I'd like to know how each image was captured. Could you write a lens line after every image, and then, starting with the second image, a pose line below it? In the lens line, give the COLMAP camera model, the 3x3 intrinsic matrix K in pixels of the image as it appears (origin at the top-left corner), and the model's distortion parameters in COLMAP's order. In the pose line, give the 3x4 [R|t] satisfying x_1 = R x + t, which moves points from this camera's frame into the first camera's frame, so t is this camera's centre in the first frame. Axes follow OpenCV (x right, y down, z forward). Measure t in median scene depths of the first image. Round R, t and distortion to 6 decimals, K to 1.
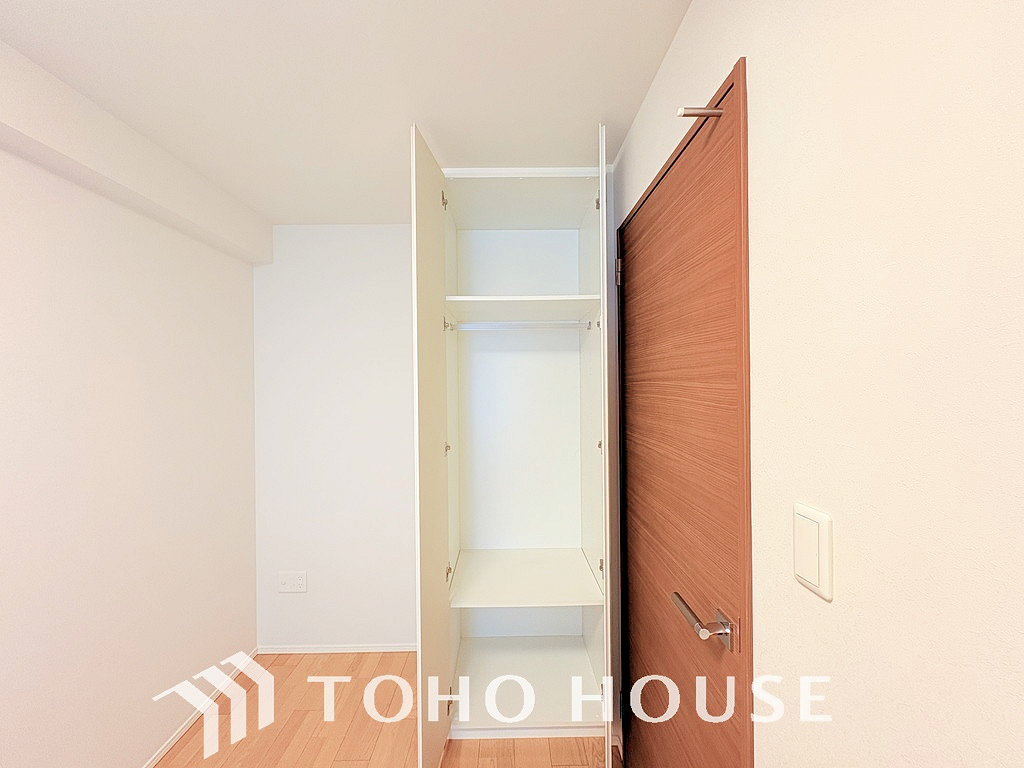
lens RADIAL K [[408.6, 0, 511.3], [0, 408.6, 383.2], [0, 0, 1]] dist [0.000197, -0.000007]
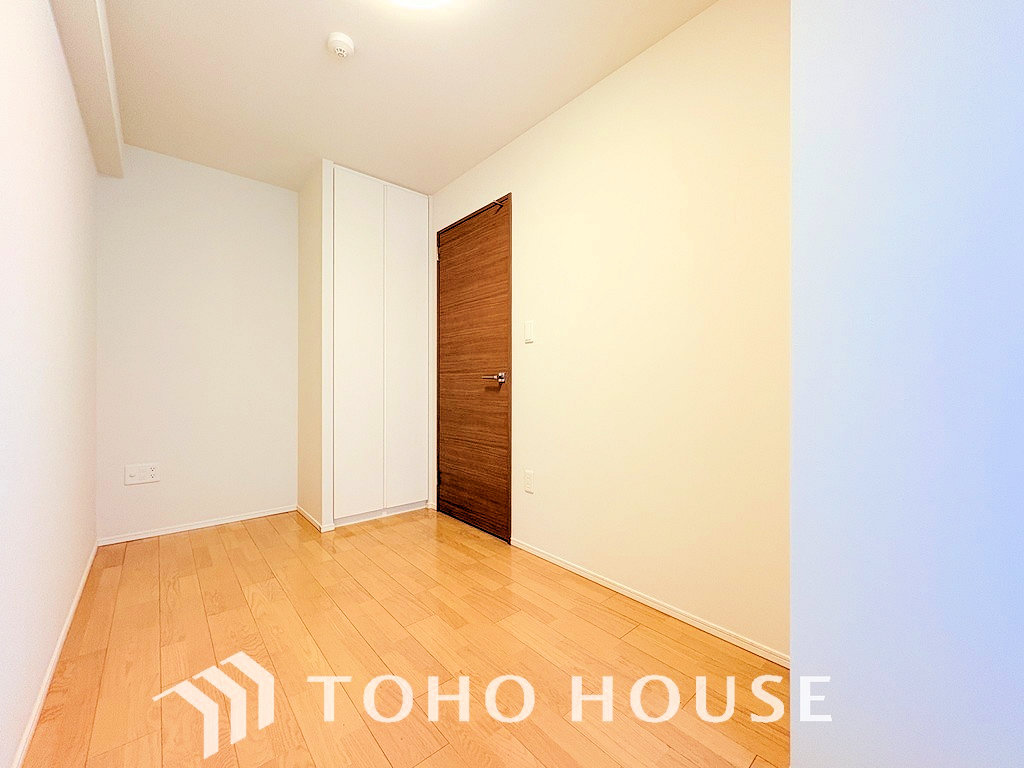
lens RADIAL K [[408.6, 0, 511.0], [0, 408.6, 386.7], [0, 0, 1]] dist [0.000197, -0.000007]
pose [[0.764416, 0.008436, 0.644668, -1.301887], [-0.014140, 0.999893, 0.003683, 0.629998], [-0.644568, -0.011931, 0.764454, -1.286123]]
